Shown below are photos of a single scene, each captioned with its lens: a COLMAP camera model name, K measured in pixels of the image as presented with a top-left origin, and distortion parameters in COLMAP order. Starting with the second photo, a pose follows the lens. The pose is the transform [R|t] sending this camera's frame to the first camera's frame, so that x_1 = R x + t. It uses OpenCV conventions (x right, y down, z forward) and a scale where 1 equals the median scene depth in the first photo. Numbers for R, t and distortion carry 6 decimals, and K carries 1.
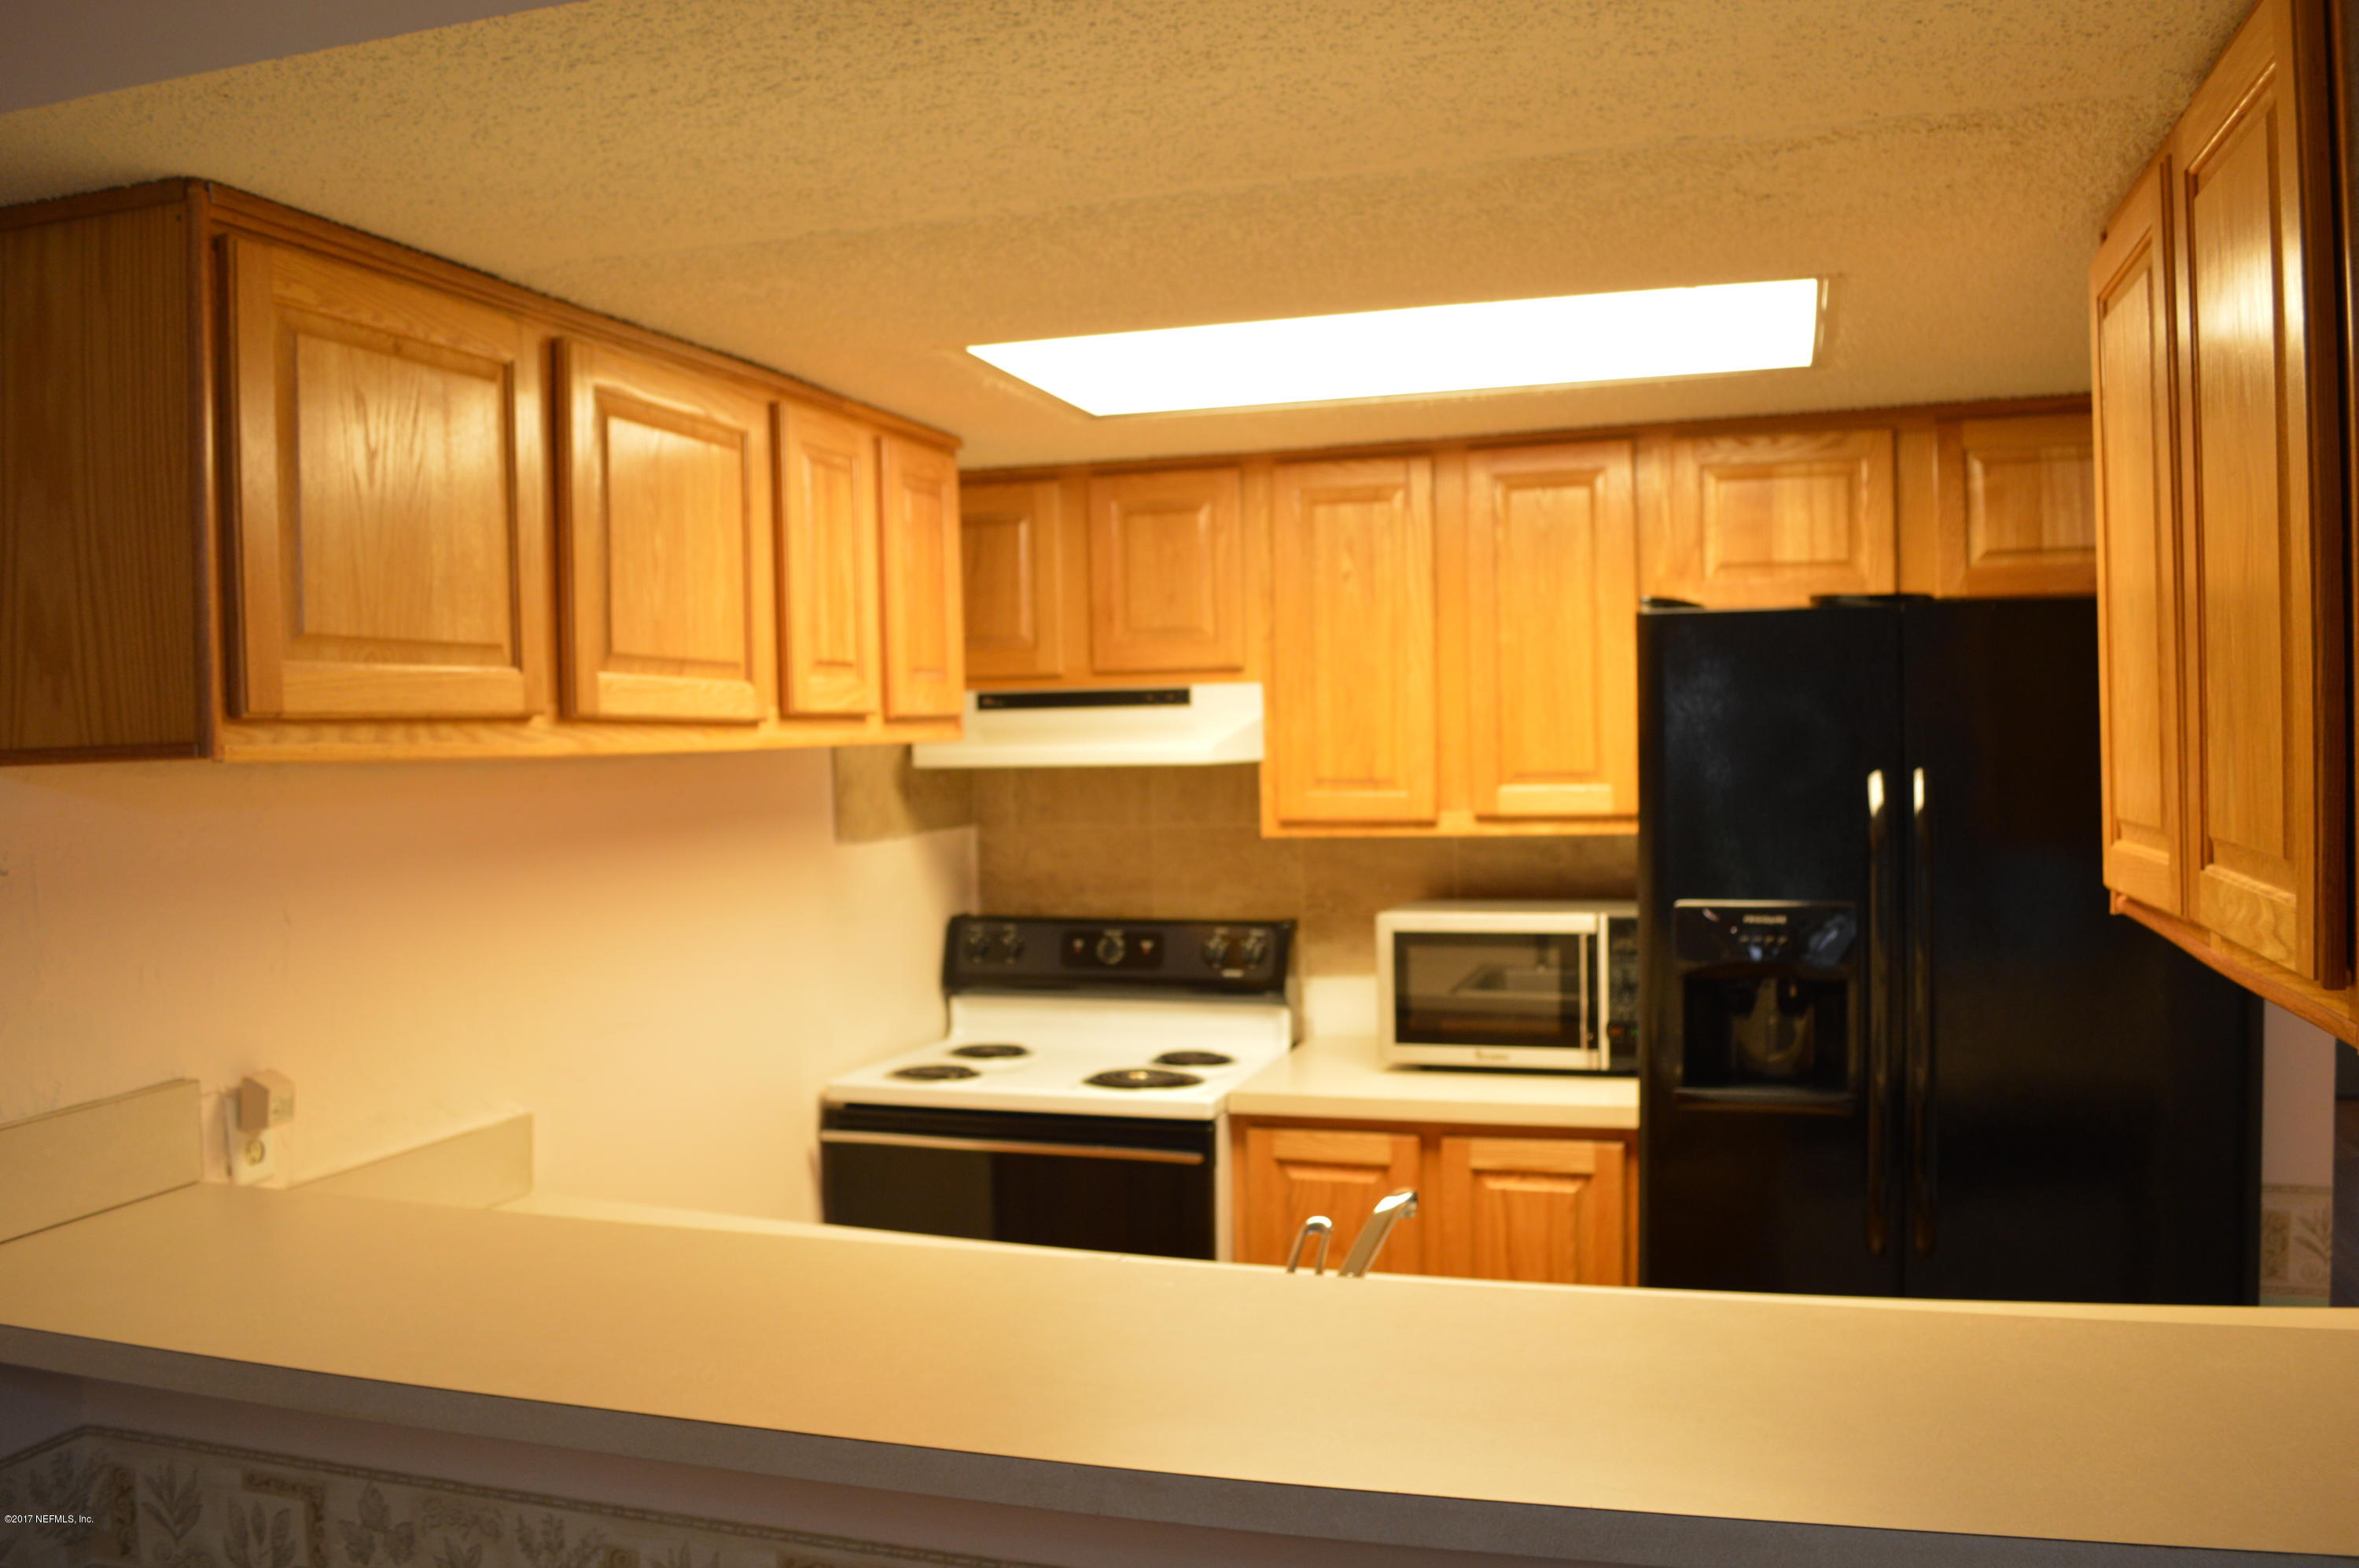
lens RADIAL K [[1886.9, 0, 1165.9], [0, 1886.9, 784.4], [0, 0, 1]] dist [-0.079331, 0.010749]
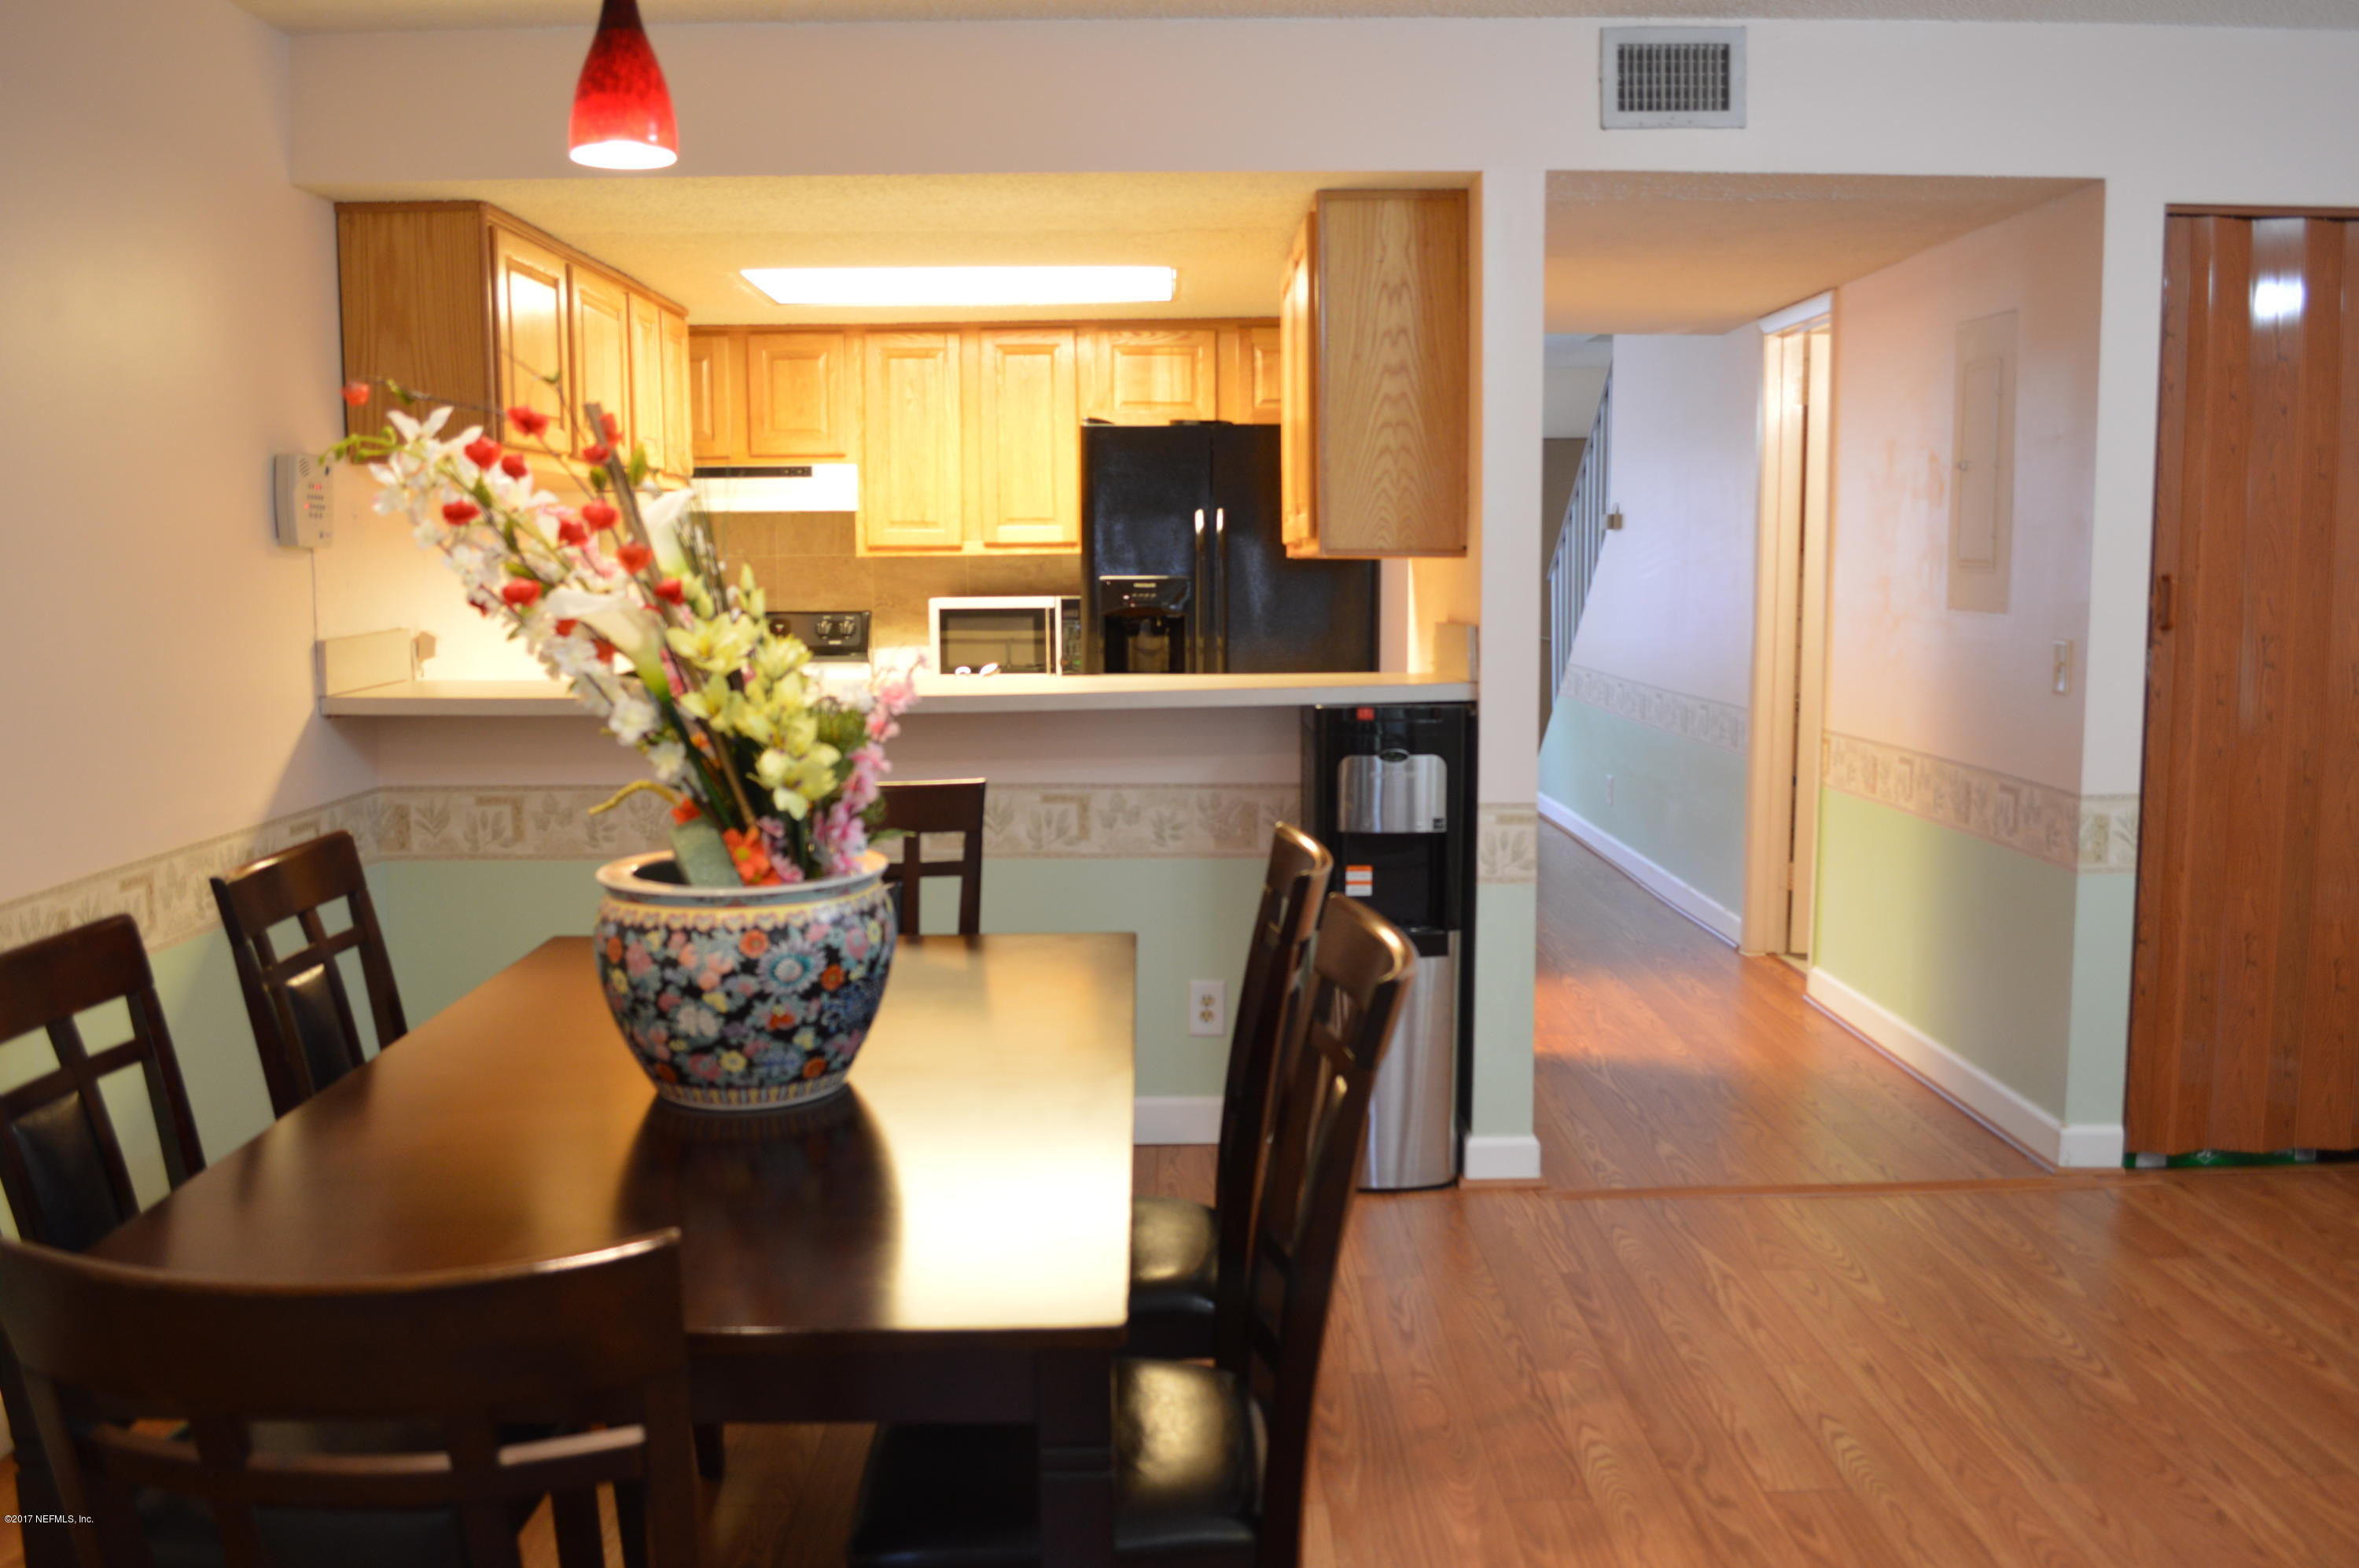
lens RADIAL K [[1886.9, 0, 1165.9], [0, 1886.9, 784.4], [0, 0, 1]] dist [-0.079331, 0.010749]
pose [[0.950783, -0.020915, 0.309151, -0.222240], [-0.005870, 0.996325, 0.085455, 0.090504], [-0.309802, -0.083064, 0.947166, -0.727028]]
